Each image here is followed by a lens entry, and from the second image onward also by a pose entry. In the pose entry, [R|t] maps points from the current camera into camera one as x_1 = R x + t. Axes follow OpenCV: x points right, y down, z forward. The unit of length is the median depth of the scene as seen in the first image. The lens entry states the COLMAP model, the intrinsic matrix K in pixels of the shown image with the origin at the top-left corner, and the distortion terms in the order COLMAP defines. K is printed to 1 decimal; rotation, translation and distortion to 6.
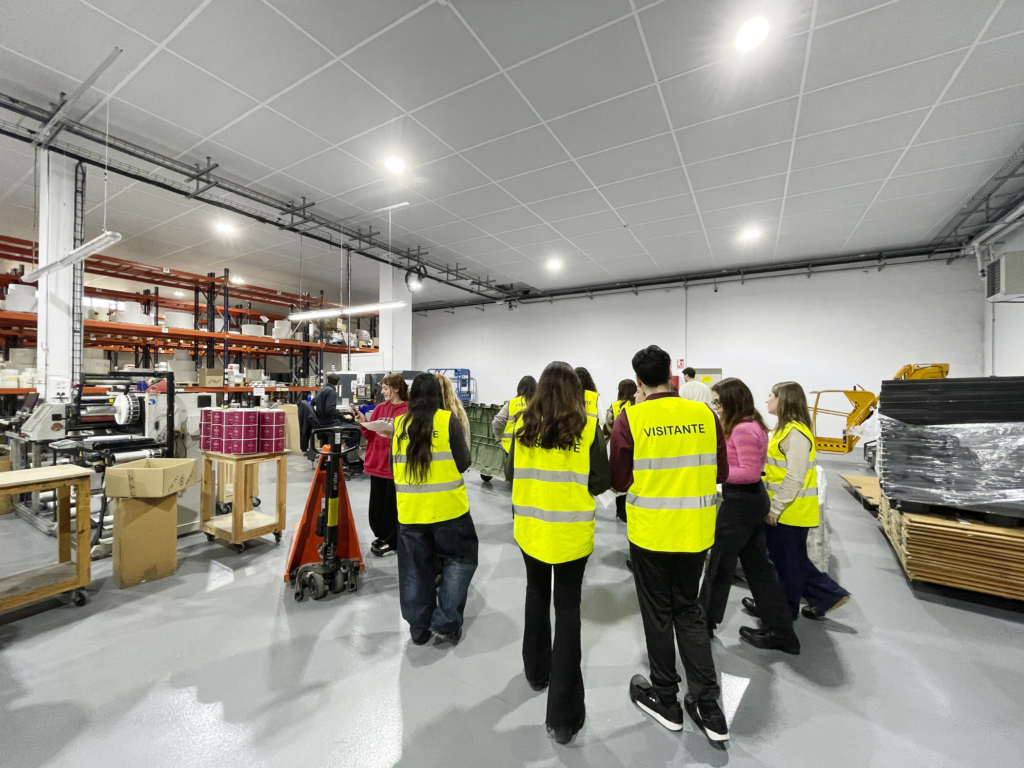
lens RADIAL K [[410.9, 0, 510.7], [0, 410.9, 384.2], [0, 0, 1]] dist [0.000220, 0.000022]
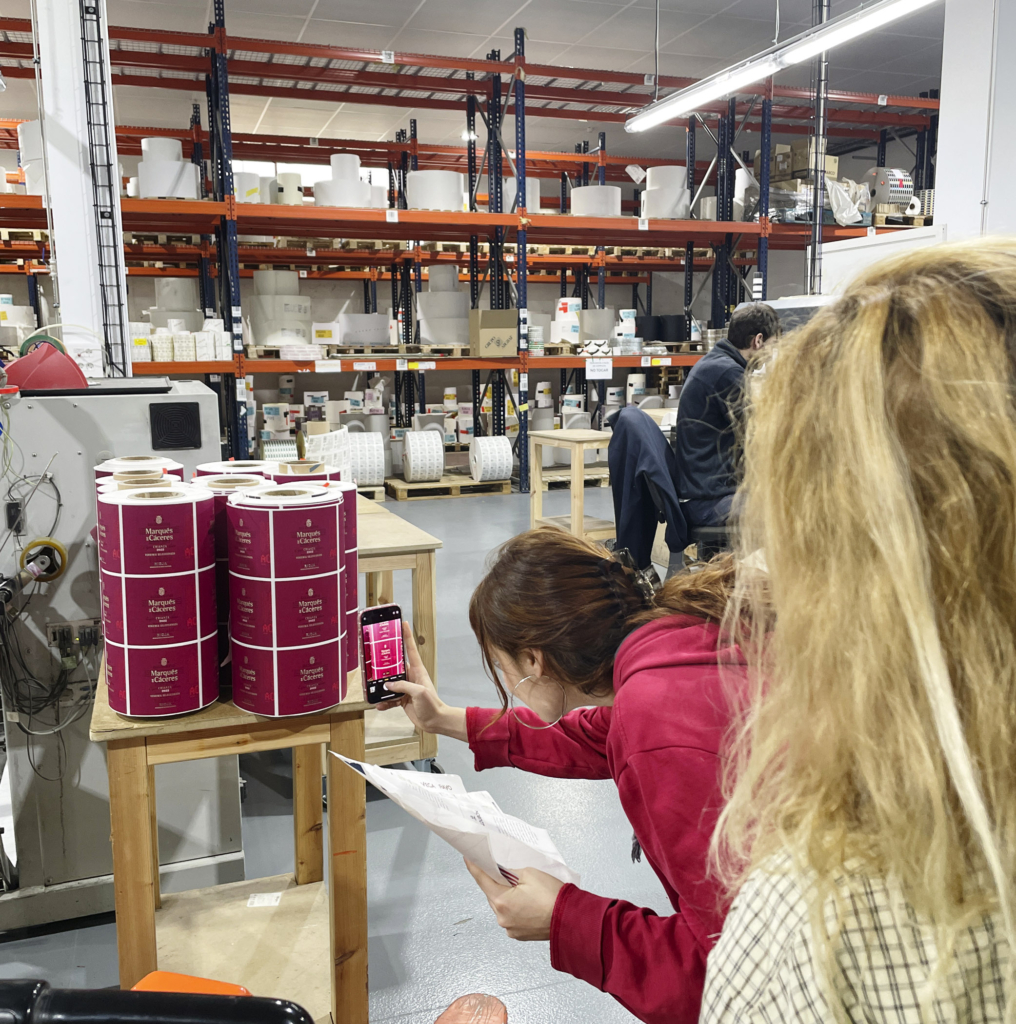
lens RADIAL K [[1063.6, 0, 509.4], [0, 1063.6, 511.4], [0, 0, 1]] dist [0.024266, 0.000000]
pose [[0.766827, 0.087293, -0.635890, -0.047067], [0.013391, 0.988317, 0.151822, -0.001120], [0.641714, -0.124936, 0.756699, 0.185021]]
